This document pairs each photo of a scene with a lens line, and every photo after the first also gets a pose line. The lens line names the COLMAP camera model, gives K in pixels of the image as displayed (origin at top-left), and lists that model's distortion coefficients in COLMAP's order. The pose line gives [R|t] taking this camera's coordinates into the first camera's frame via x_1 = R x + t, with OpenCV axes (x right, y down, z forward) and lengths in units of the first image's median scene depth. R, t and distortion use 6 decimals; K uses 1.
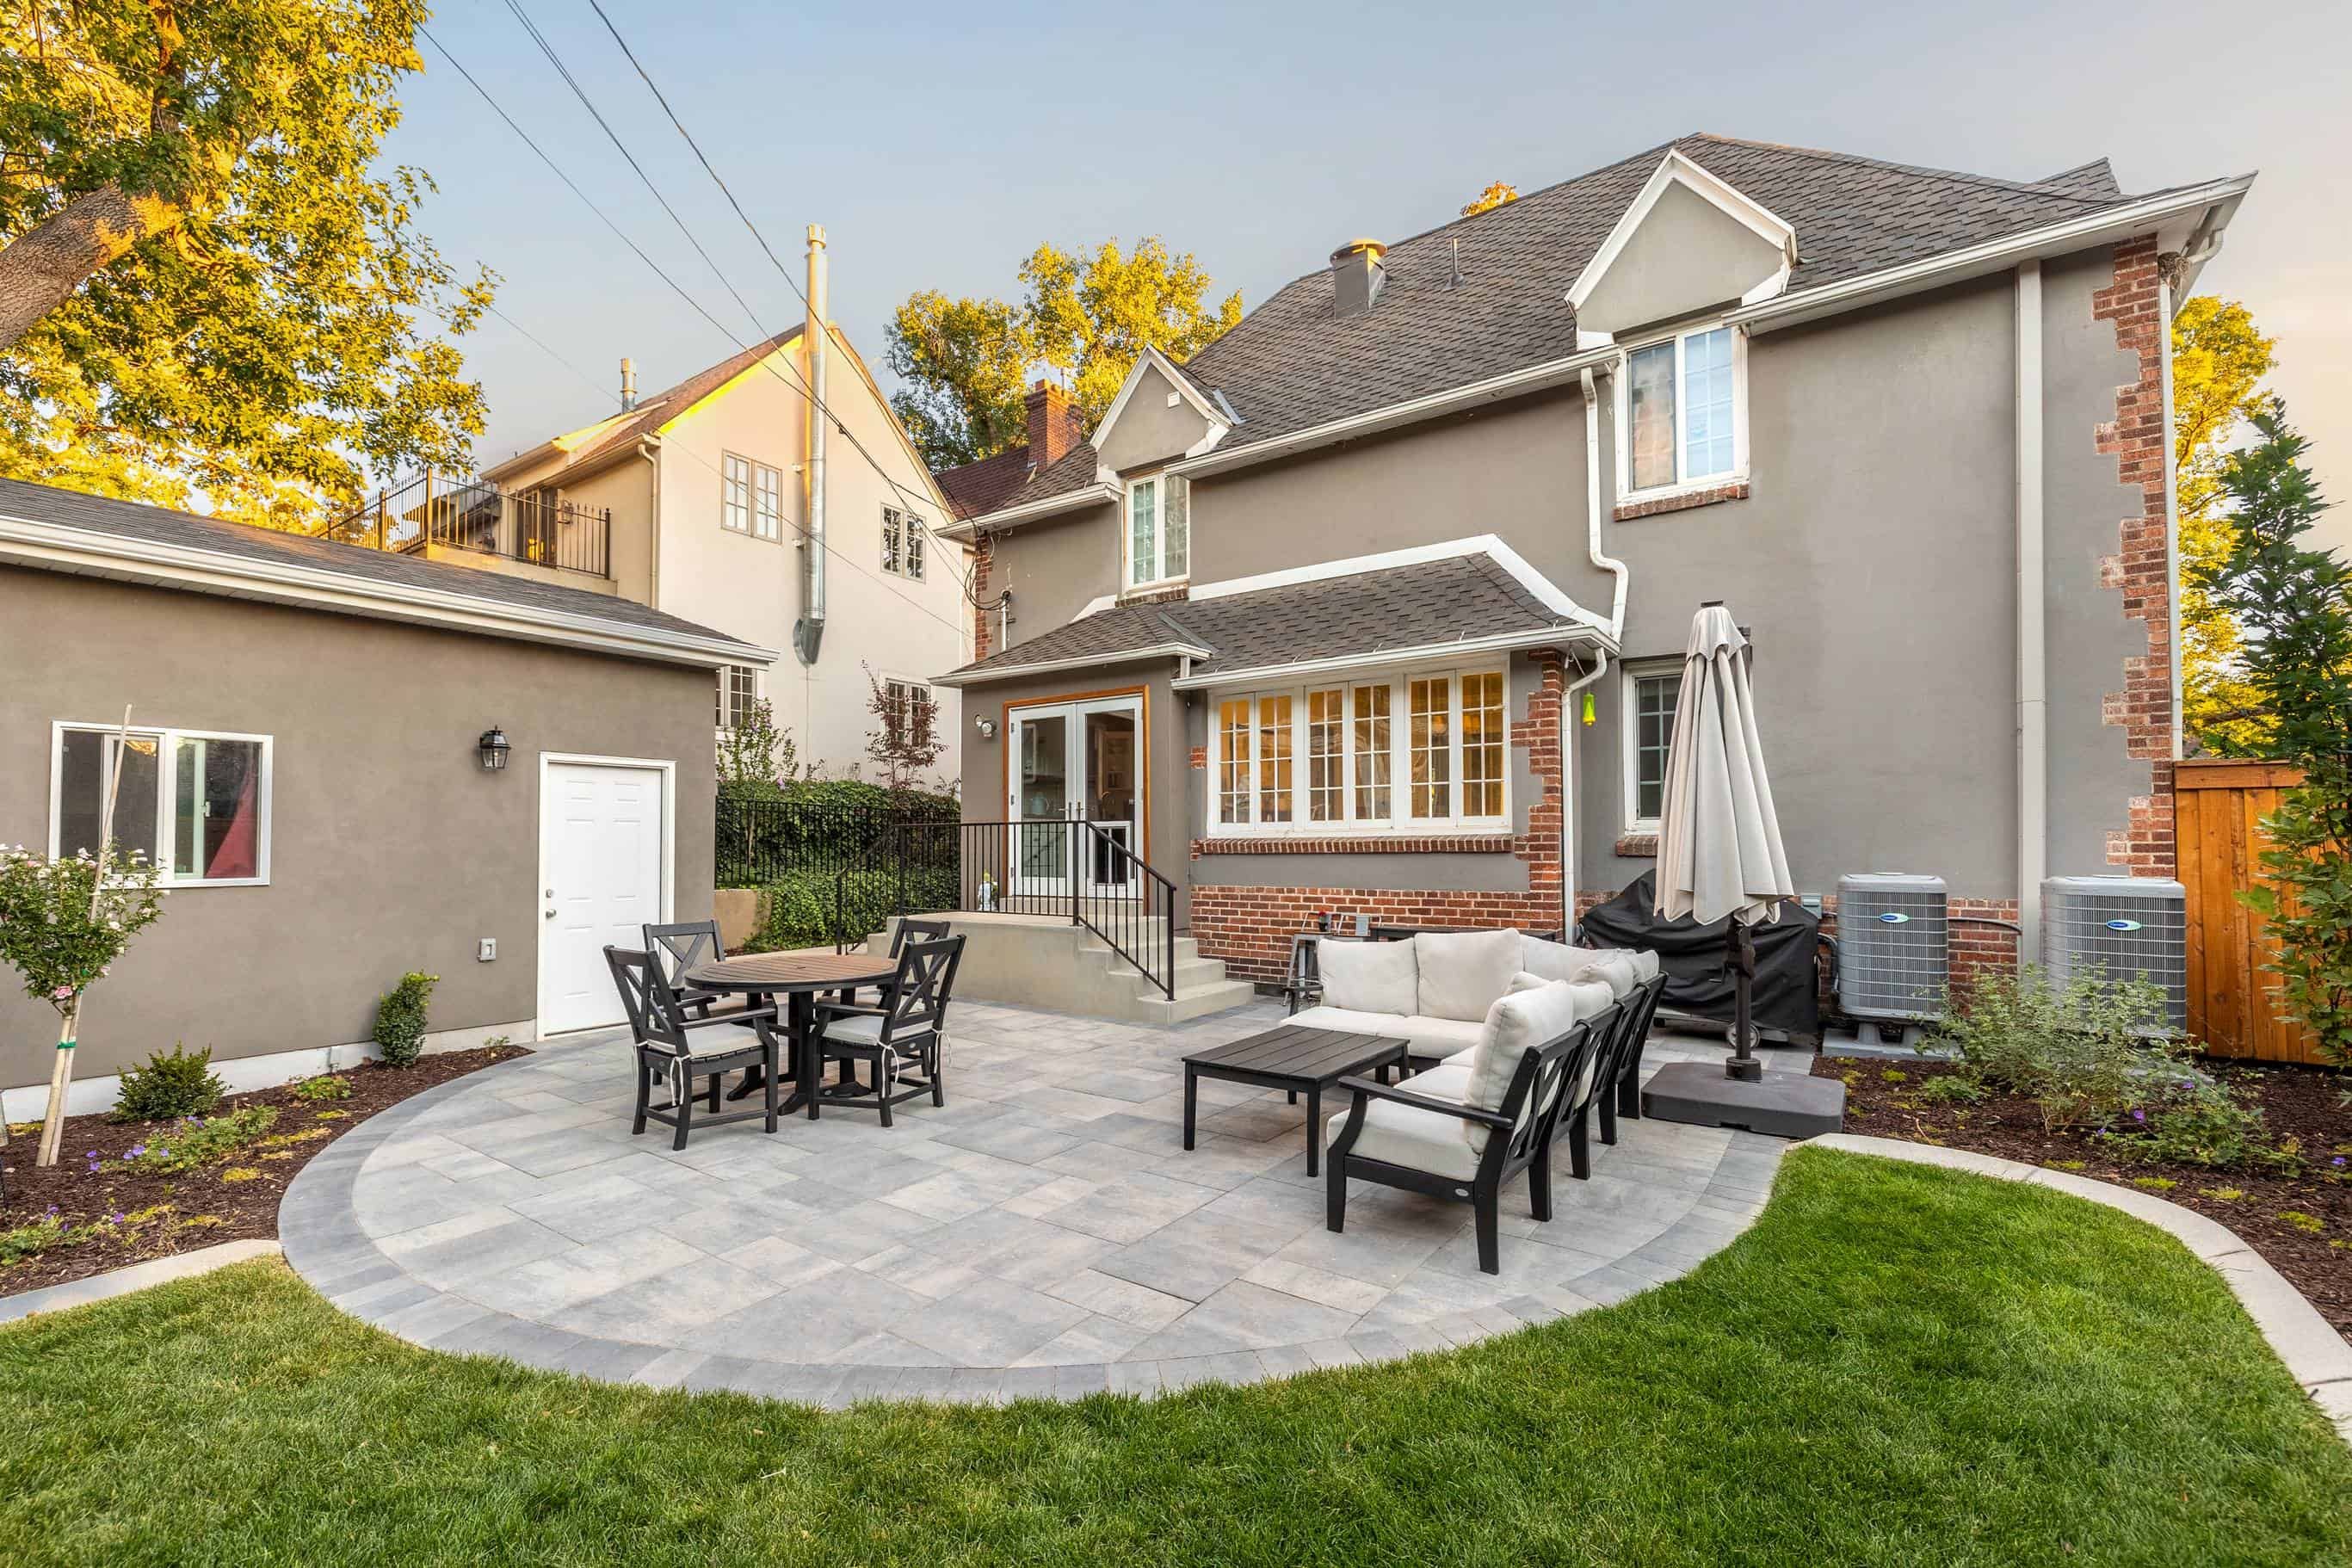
lens RADIAL K [[1025.8, 0, 1162.4], [0, 1025.8, 816.5], [0, 0, 1]] dist [0.001860, -0.000075]
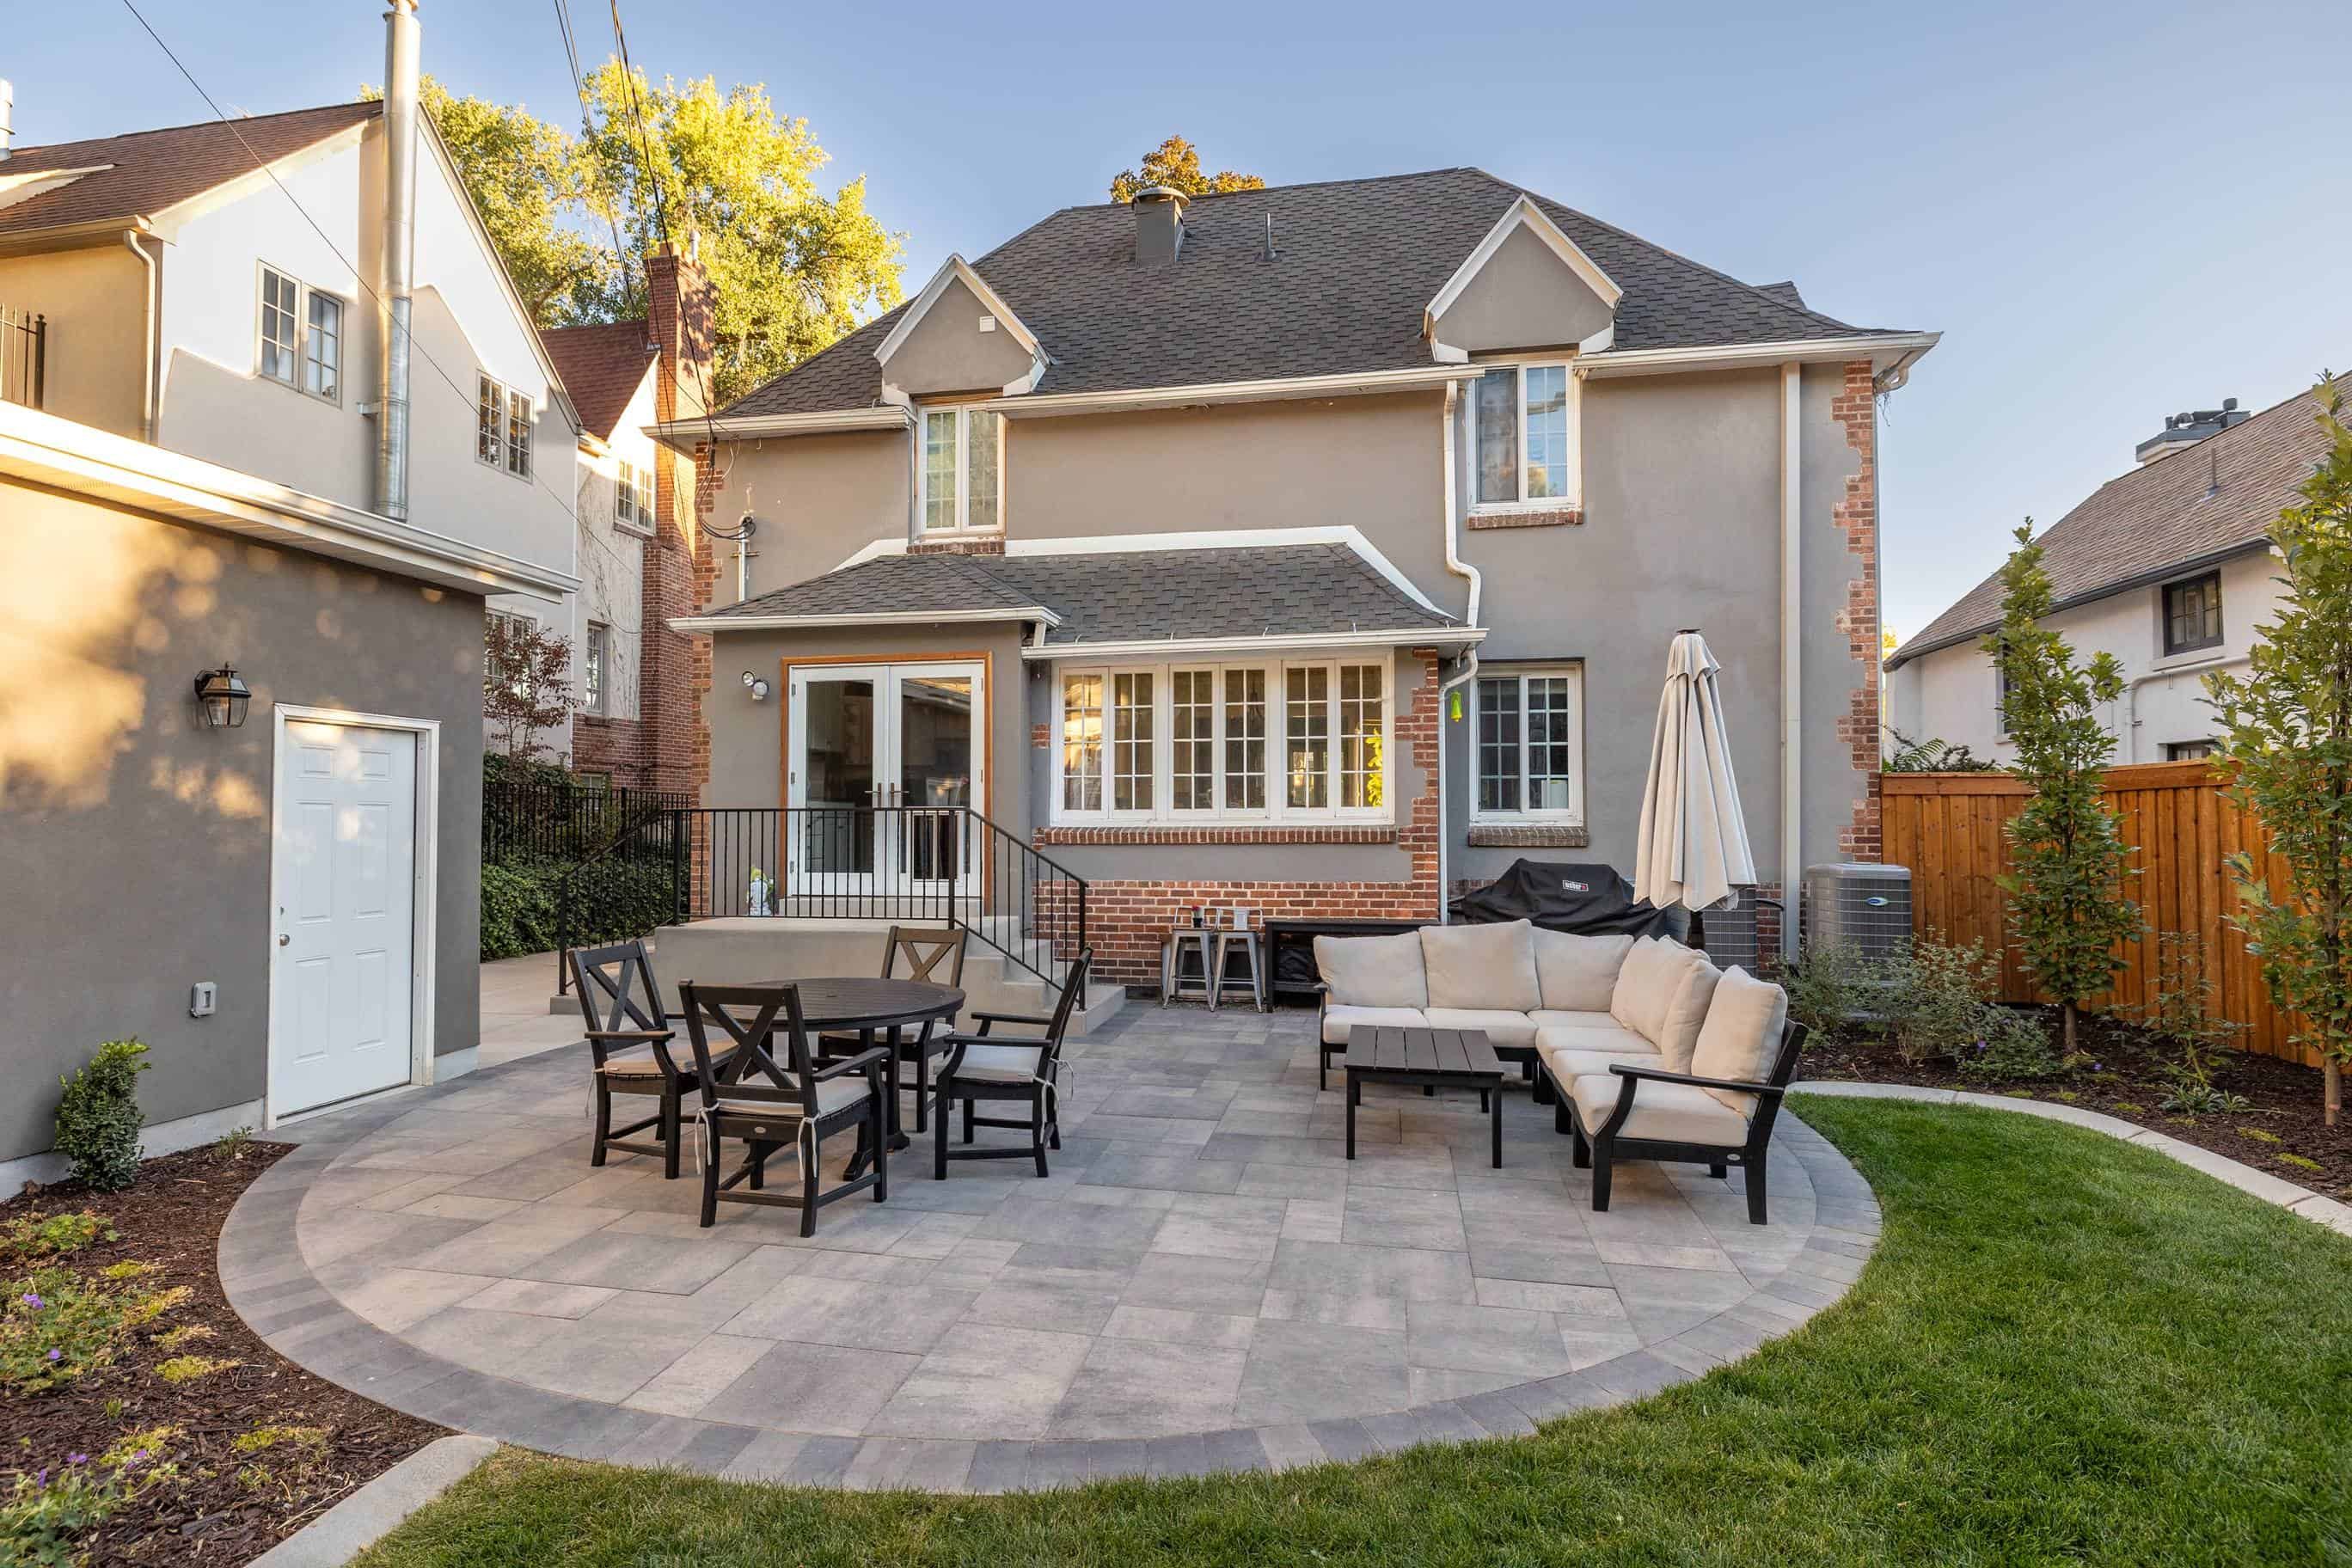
lens RADIAL K [[1168.8, 0, 1176.0], [0, 1168.8, 784.0], [0, 0, 1]] dist [-0.001544, 0.000563]
pose [[0.905037, 0.017319, 0.424981, -0.357158], [-0.015130, 0.999849, -0.008527, -0.011017], [-0.425064, 0.001287, 0.905162, 0.040763]]
